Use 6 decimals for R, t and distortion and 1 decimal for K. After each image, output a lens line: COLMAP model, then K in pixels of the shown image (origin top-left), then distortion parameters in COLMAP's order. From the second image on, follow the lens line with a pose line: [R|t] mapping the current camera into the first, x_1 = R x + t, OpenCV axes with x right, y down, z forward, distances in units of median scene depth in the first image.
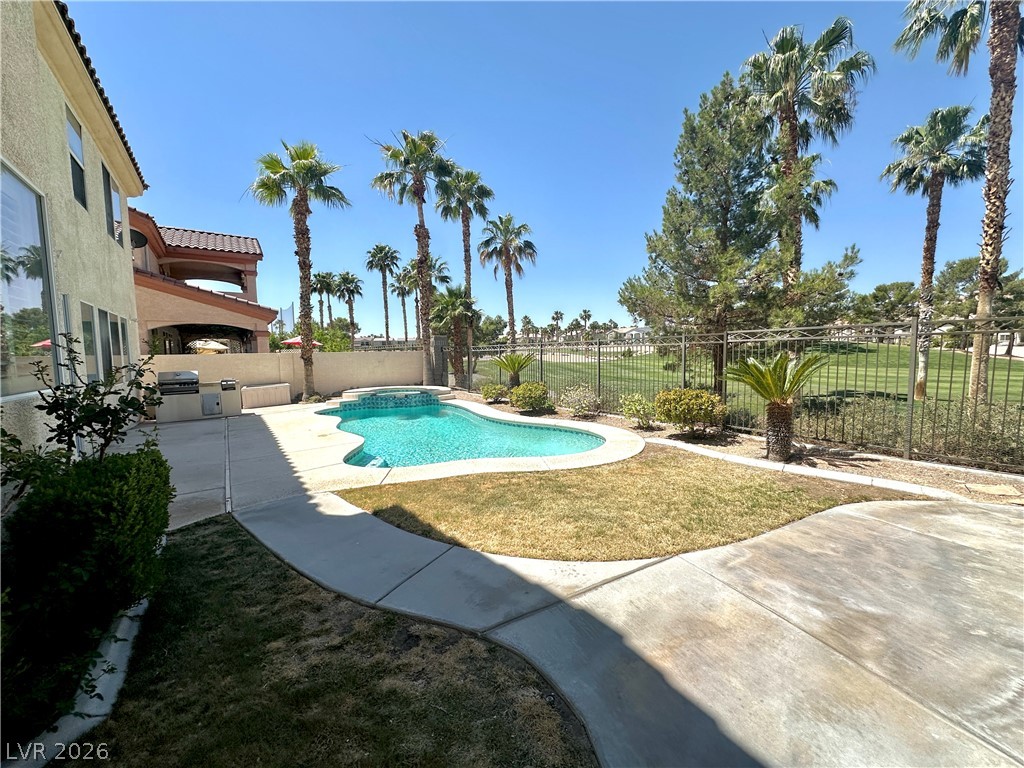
lens RADIAL K [[409.1, 0, 513.8], [0, 409.1, 384.1], [0, 0, 1]] dist [-0.003603, 0.000374]
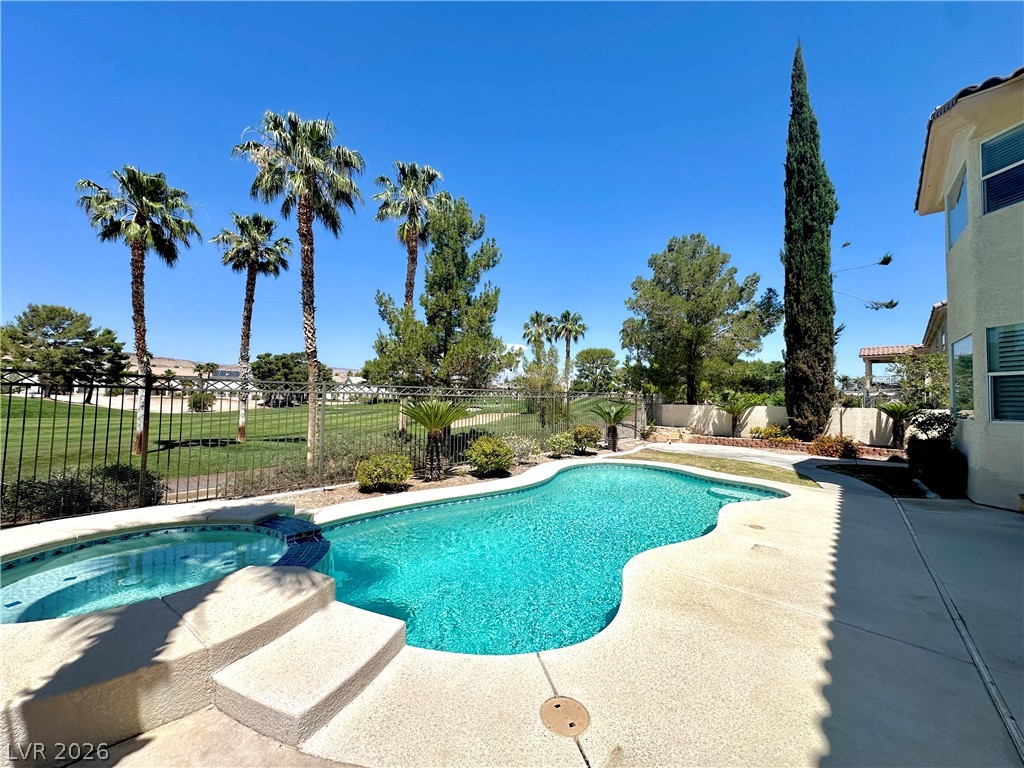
lens RADIAL K [[409.6, 0, 513.4], [0, 409.6, 383.1], [0, 0, 1]] dist [-0.002321, 0.000722]
pose [[-0.261826, 0.051149, 0.963759, -0.763172], [0.064290, 0.997301, -0.035464, -0.080688], [-0.962971, 0.052675, -0.264408, 1.147063]]
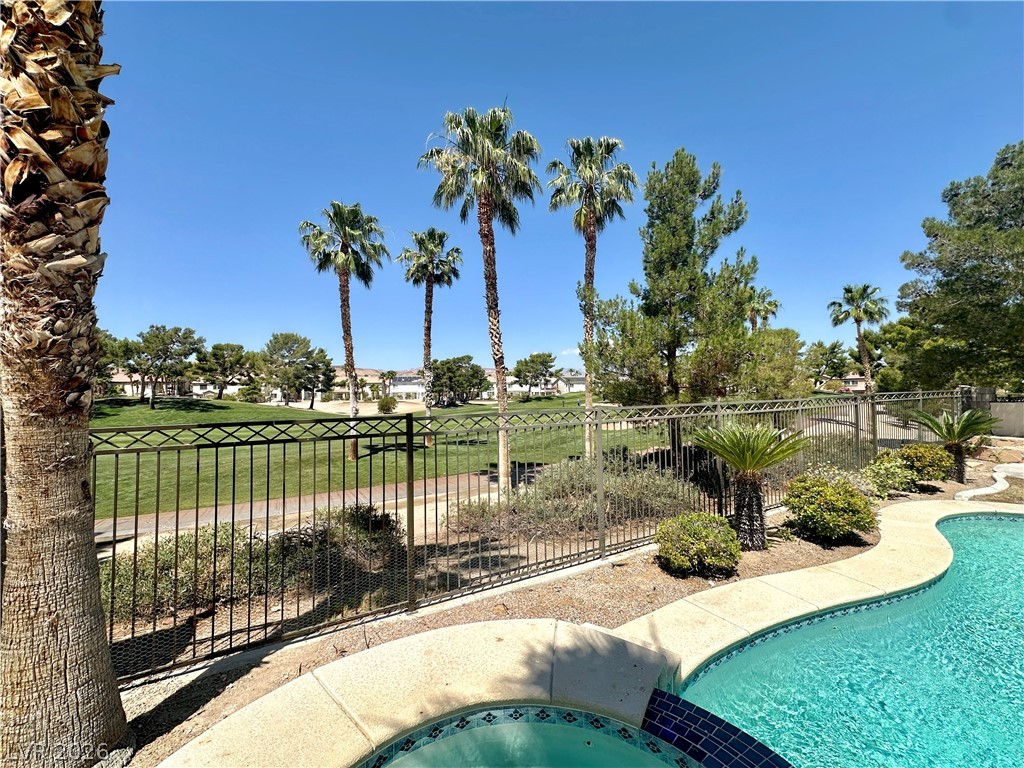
lens RADIAL K [[409.6, 0, 513.4], [0, 409.6, 383.1], [0, 0, 1]] dist [-0.002321, 0.000722]
pose [[0.079241, 0.042572, 0.995946, -0.517647], [0.097062, 0.994011, -0.050212, -0.137186], [-0.992119, 0.100648, 0.074635, 1.322312]]
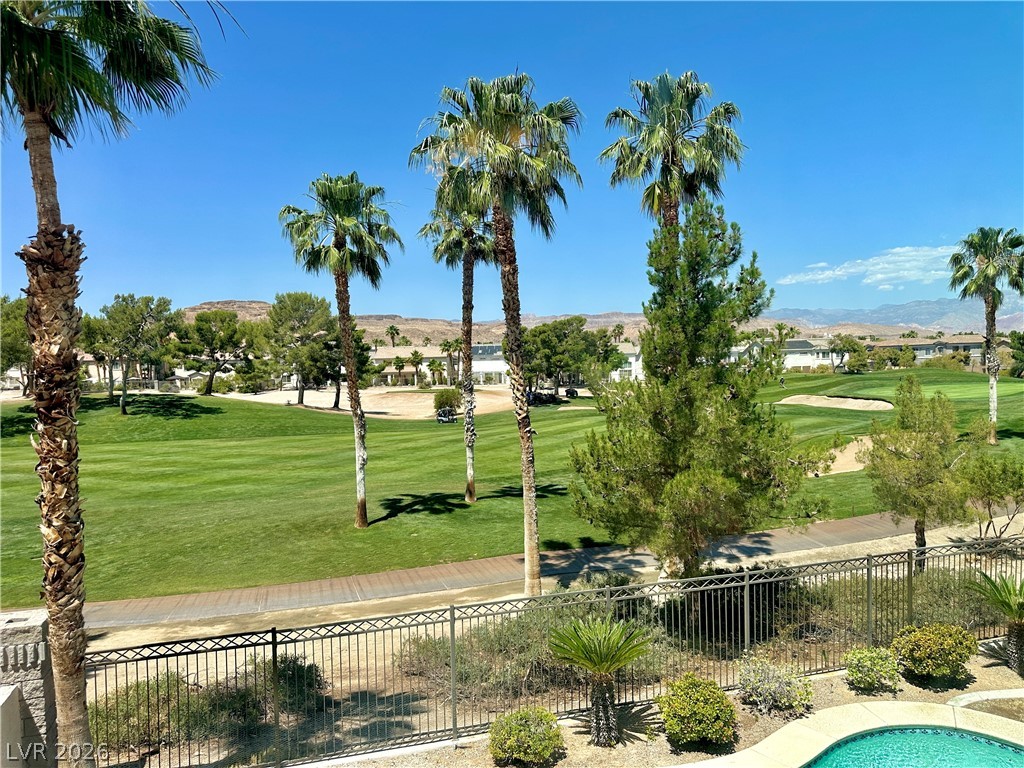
lens RADIAL K [[719.1, 0, 514.0], [0, 719.1, 388.4], [0, 0, 1]] dist [0.089153, -0.115566]
pose [[0.307268, -0.023027, 0.951344, -0.890727], [0.097446, 0.995213, -0.007384, -0.382069], [-0.946621, 0.094974, 0.308041, 0.885847]]
